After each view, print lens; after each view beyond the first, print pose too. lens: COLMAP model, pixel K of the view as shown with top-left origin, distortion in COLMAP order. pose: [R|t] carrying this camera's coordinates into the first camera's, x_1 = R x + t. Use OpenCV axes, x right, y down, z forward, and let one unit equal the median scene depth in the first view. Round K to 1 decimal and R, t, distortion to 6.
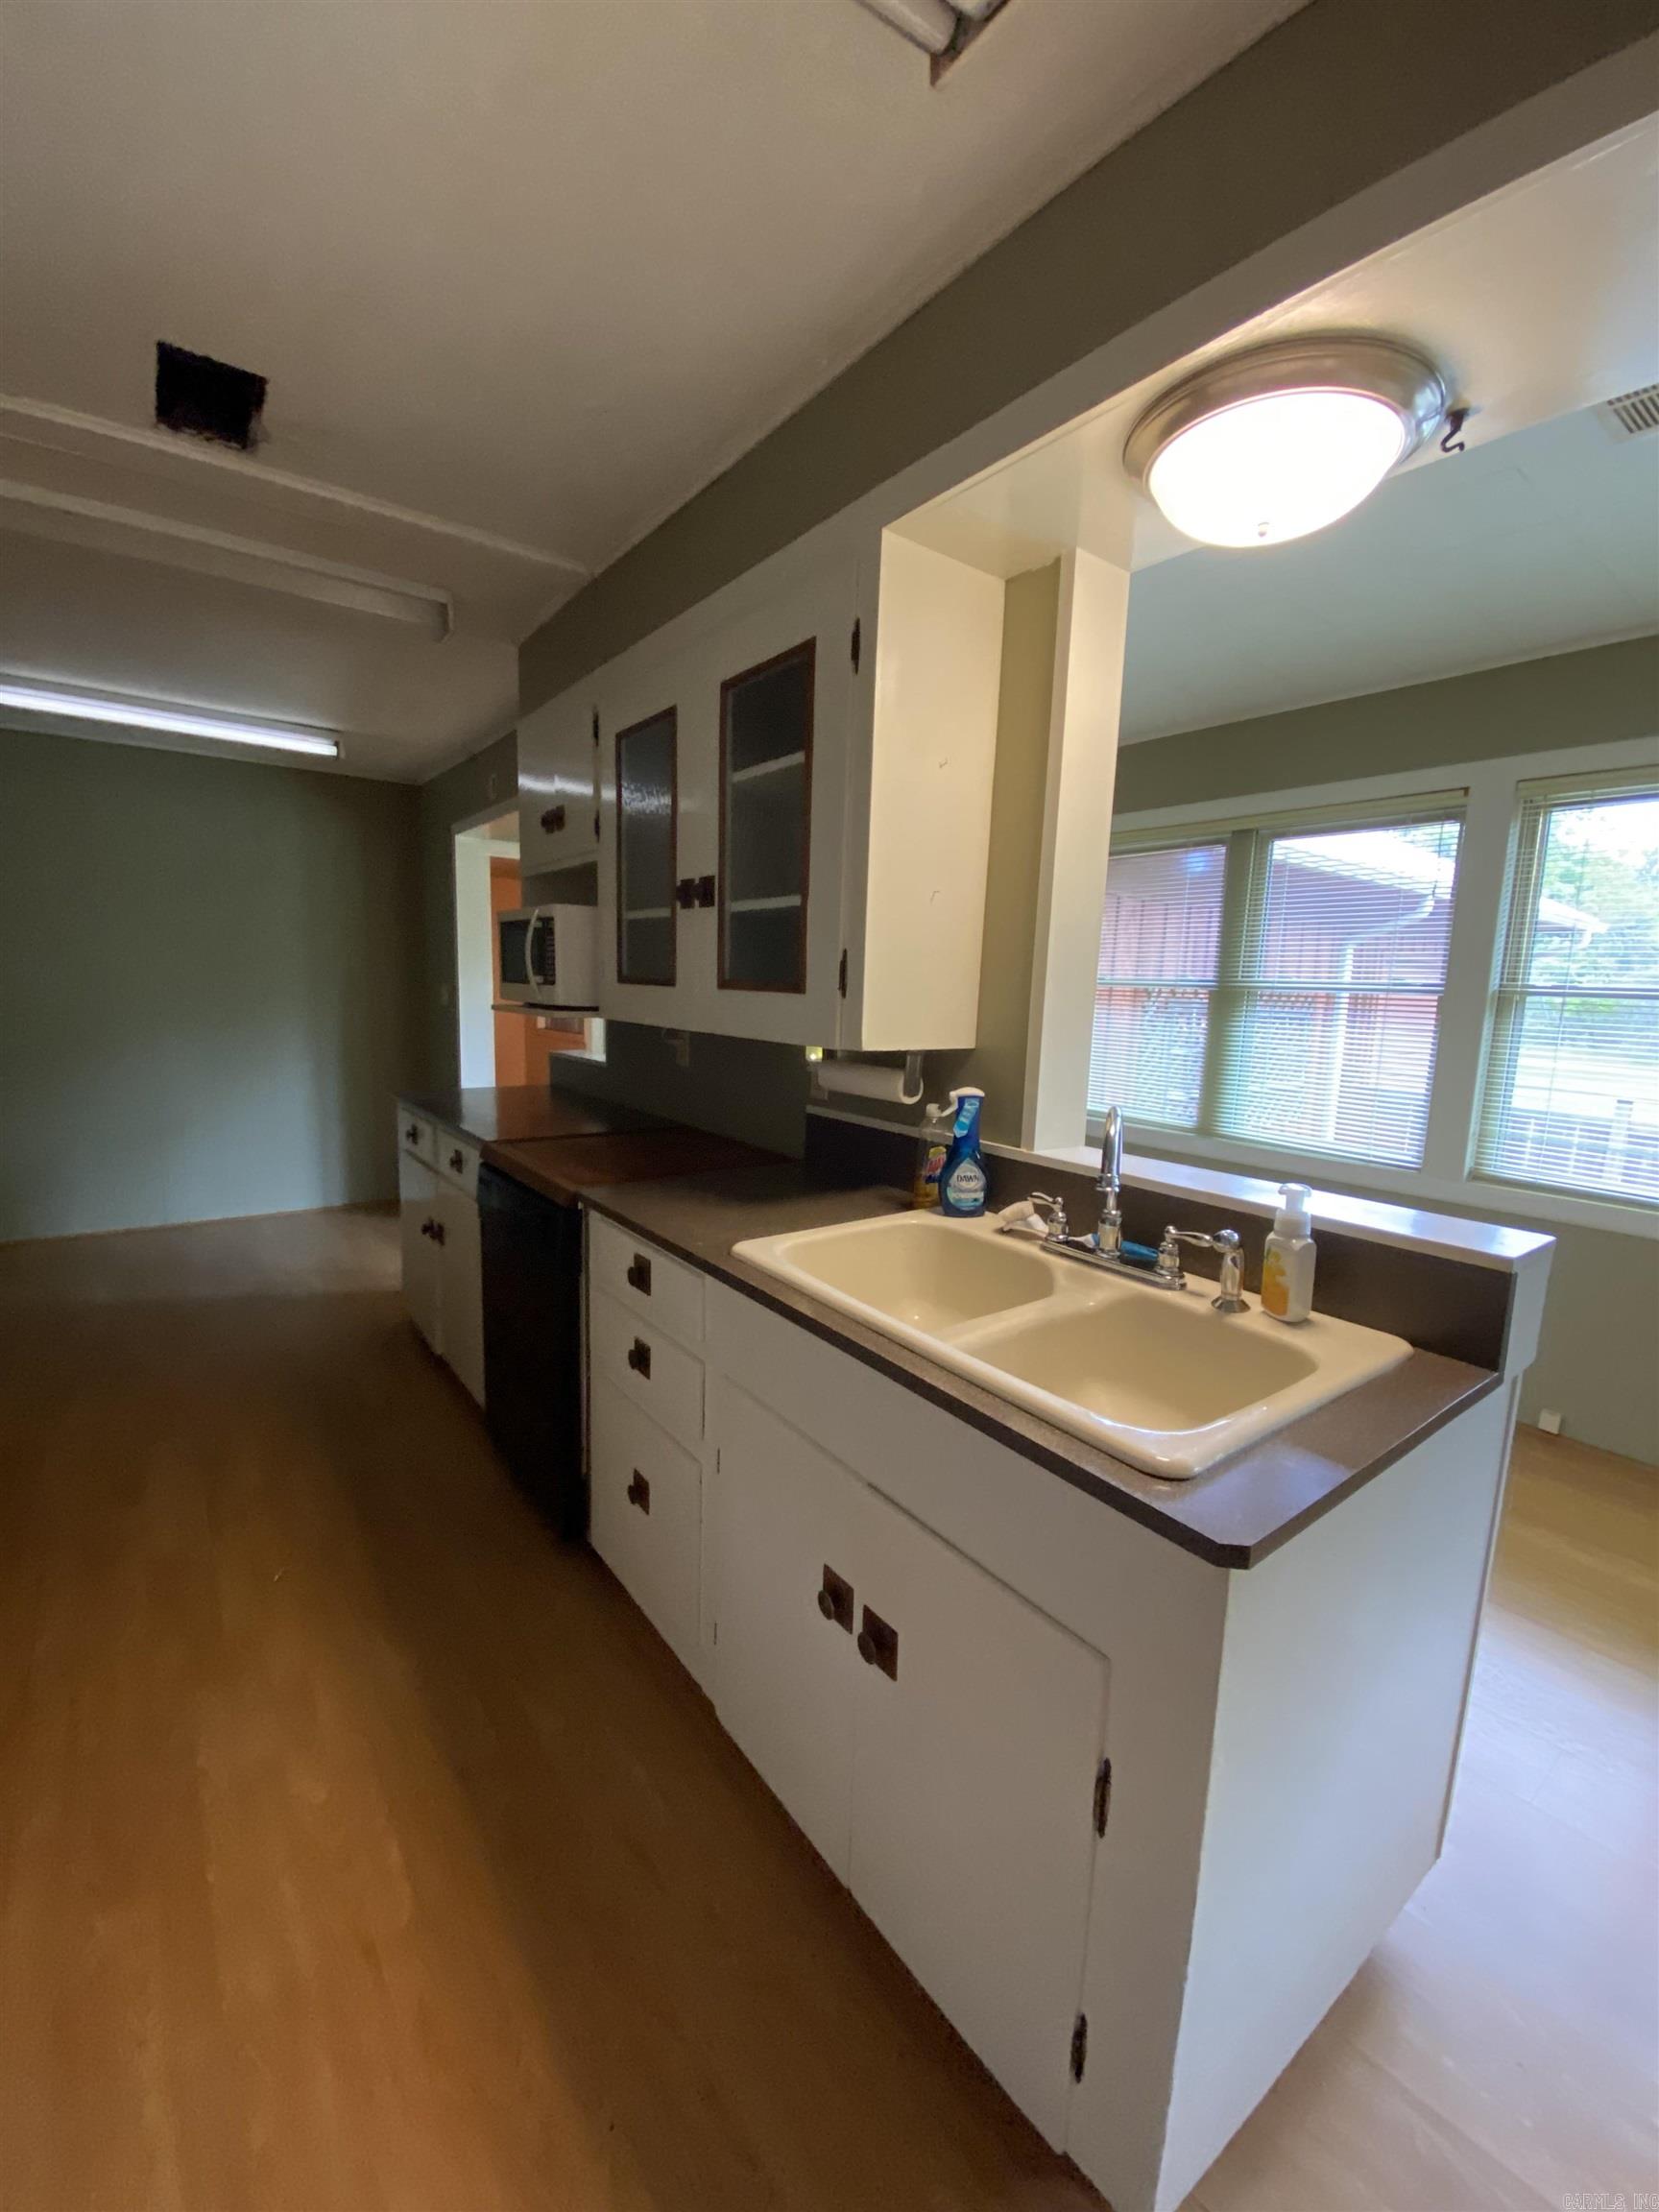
lens RADIAL K [[885.7, 0, 823.7], [0, 885.7, 1111.2], [0, 0, 1]] dist [0.026077, -0.019237]
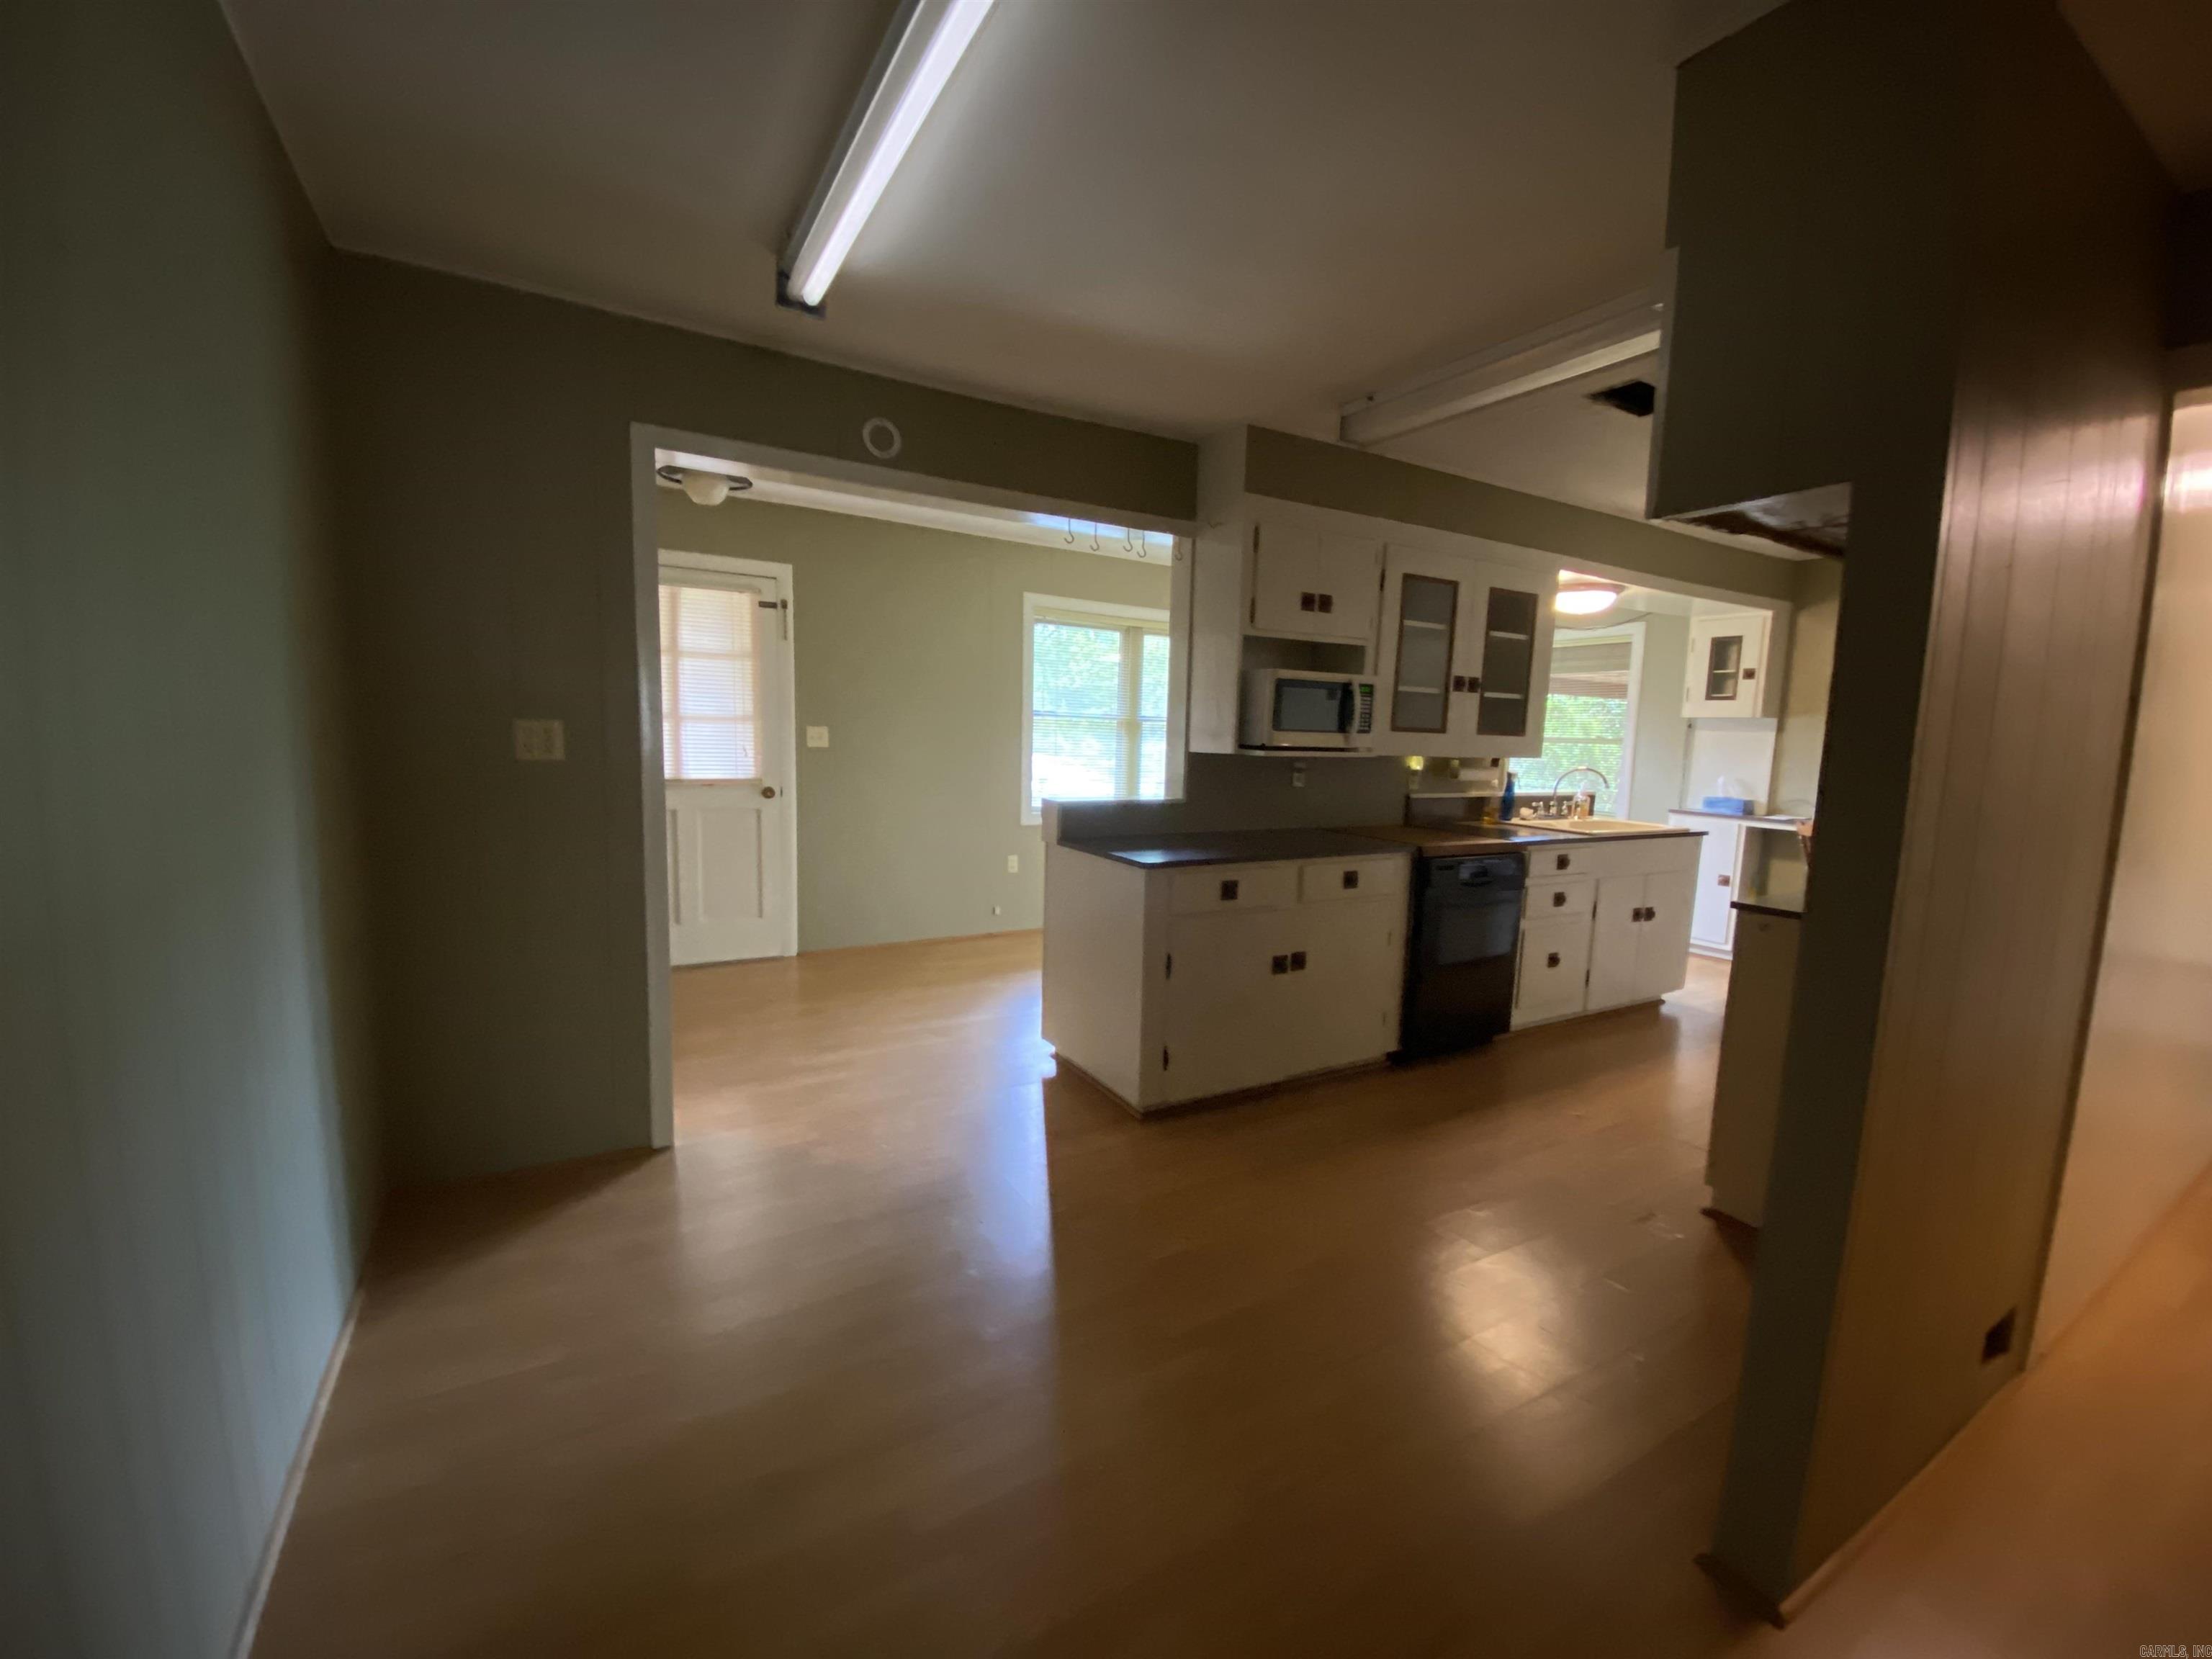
lens RADIAL K [[885.7, 0, 1106.0], [0, 885.7, 829.5], [0, 0, 1]] dist [0.026077, -0.019237]
pose [[0.110492, -0.140454, 0.983903, -2.148124], [0.119927, 0.984615, 0.127088, -0.273669], [-0.986615, 0.103954, 0.125637, 1.551594]]
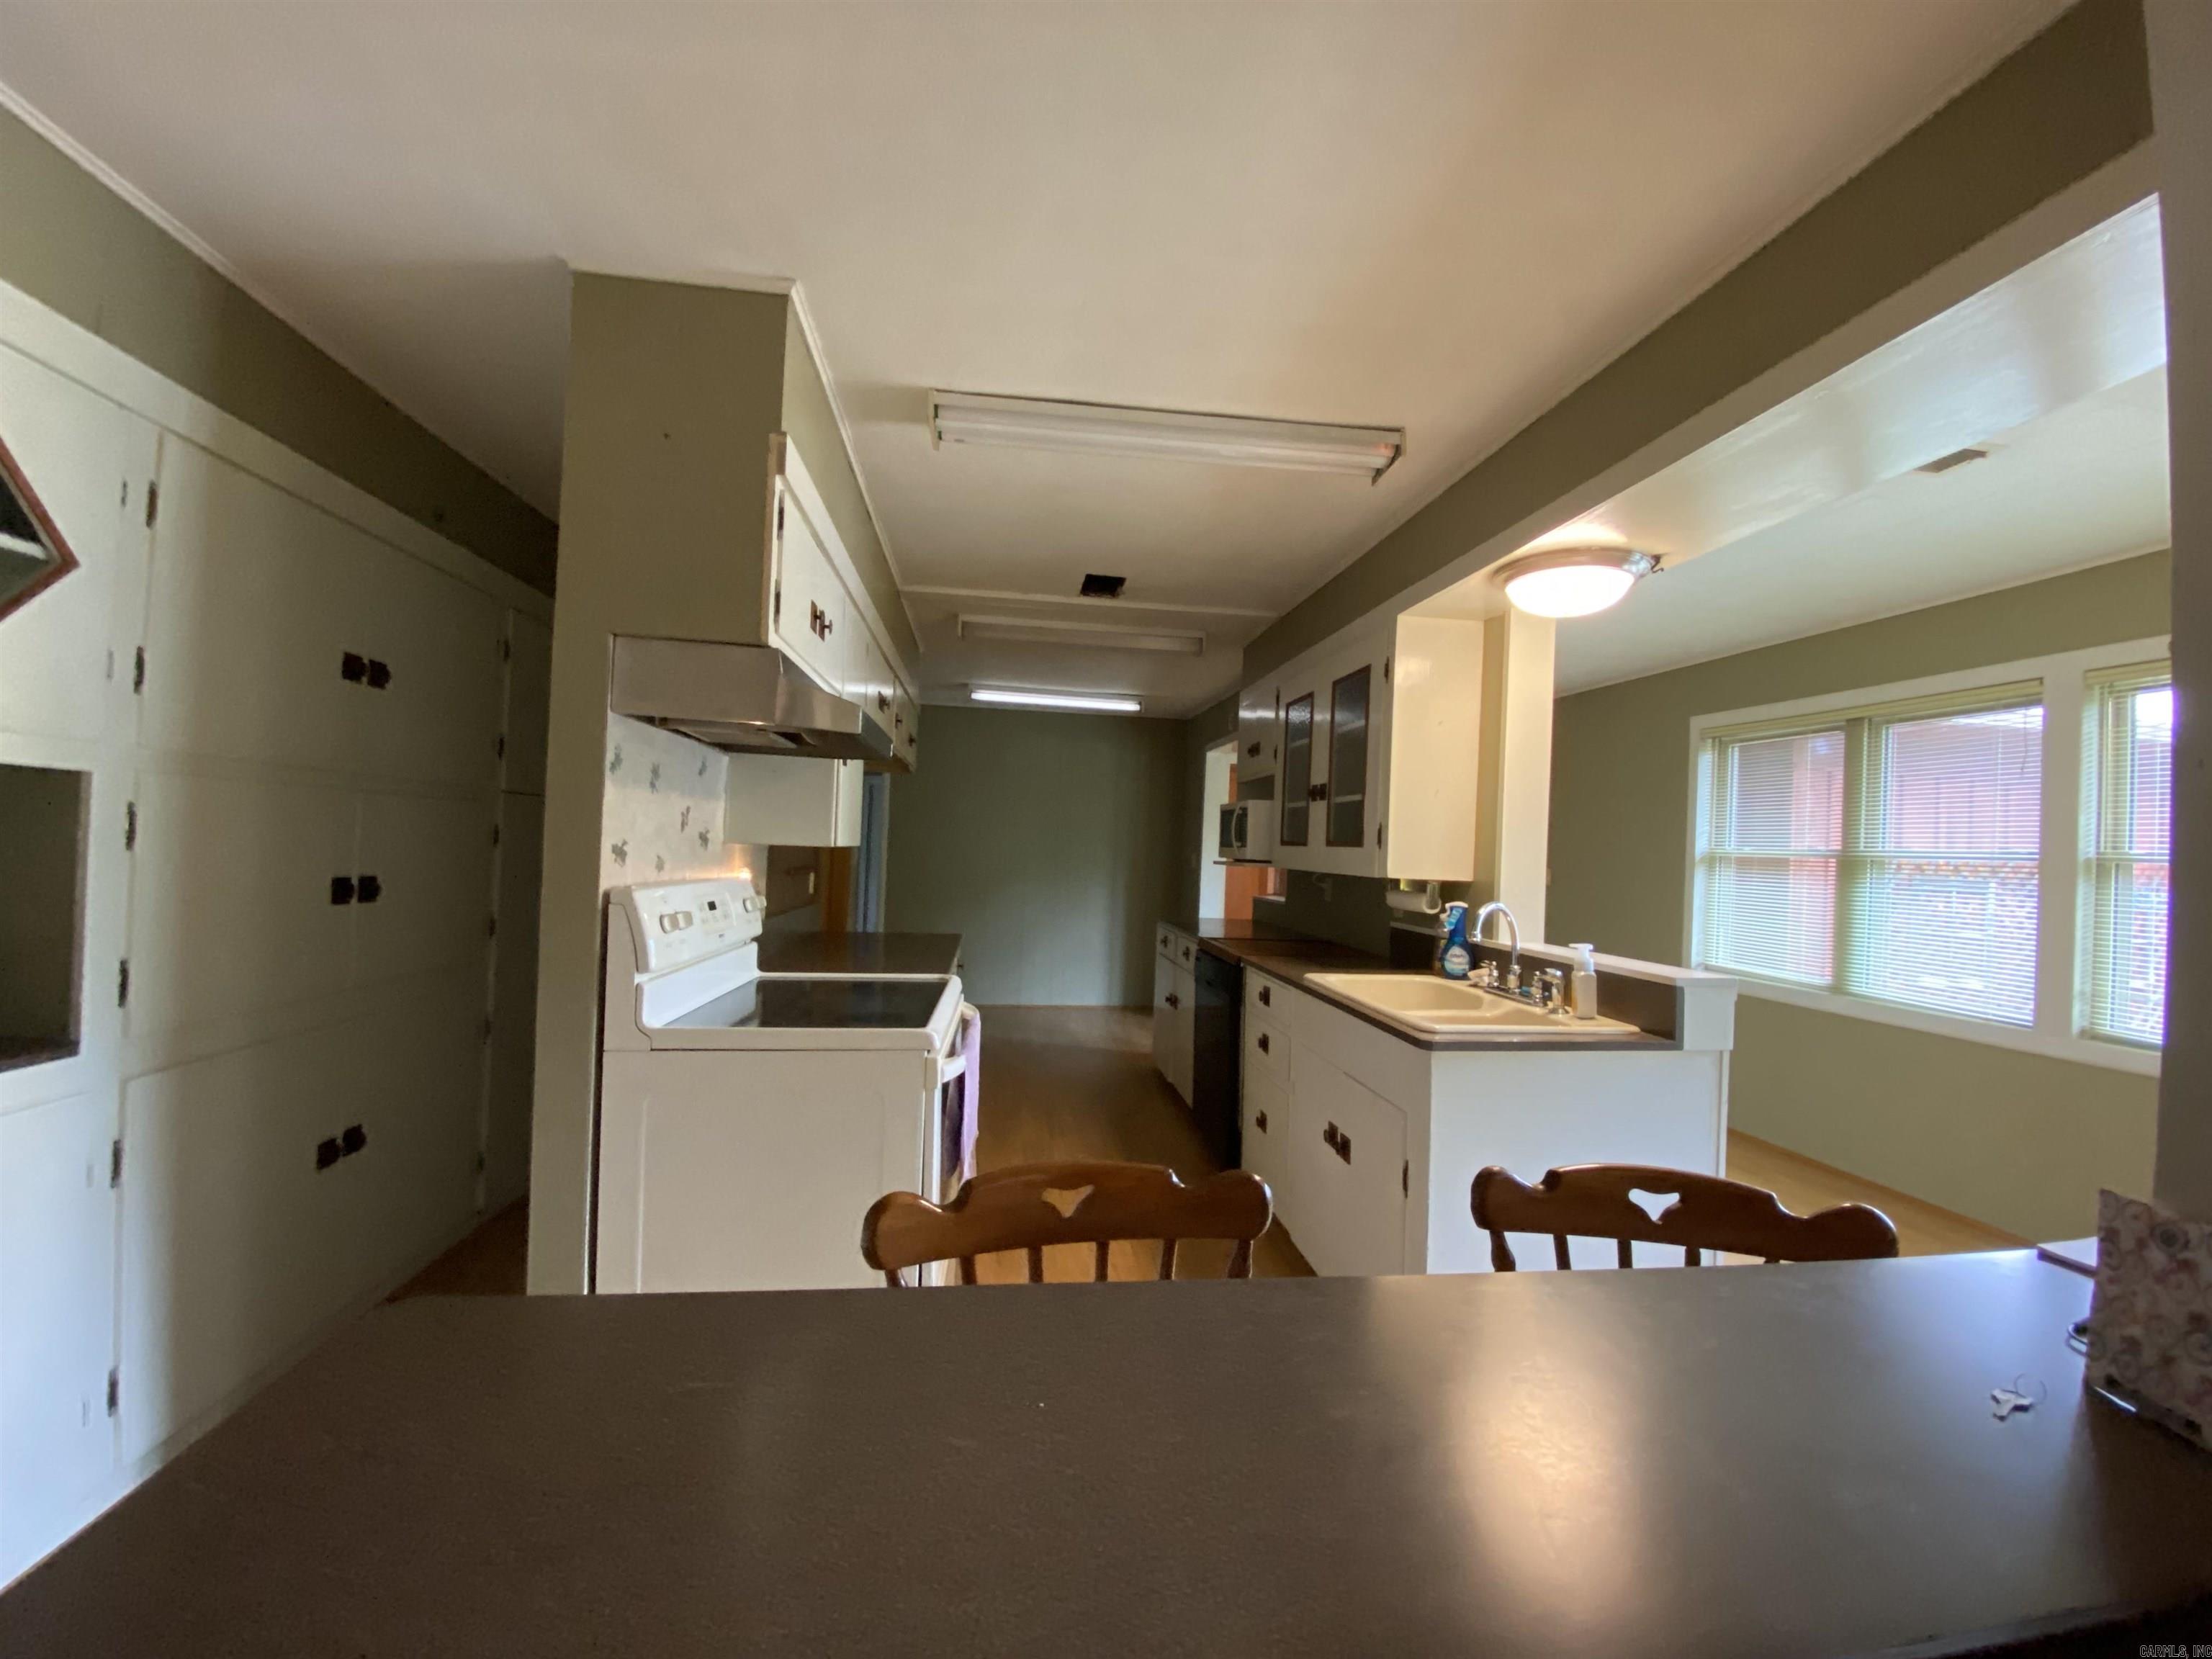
lens RADIAL K [[885.7, 0, 1106.0], [0, 885.7, 829.5], [0, 0, 1]] dist [0.026077, -0.019237]
pose [[0.871394, -0.006411, -0.490542, 0.346223], [-0.082359, 0.983812, -0.159158, 0.137147], [0.483622, 0.179090, 0.856760, -0.682835]]
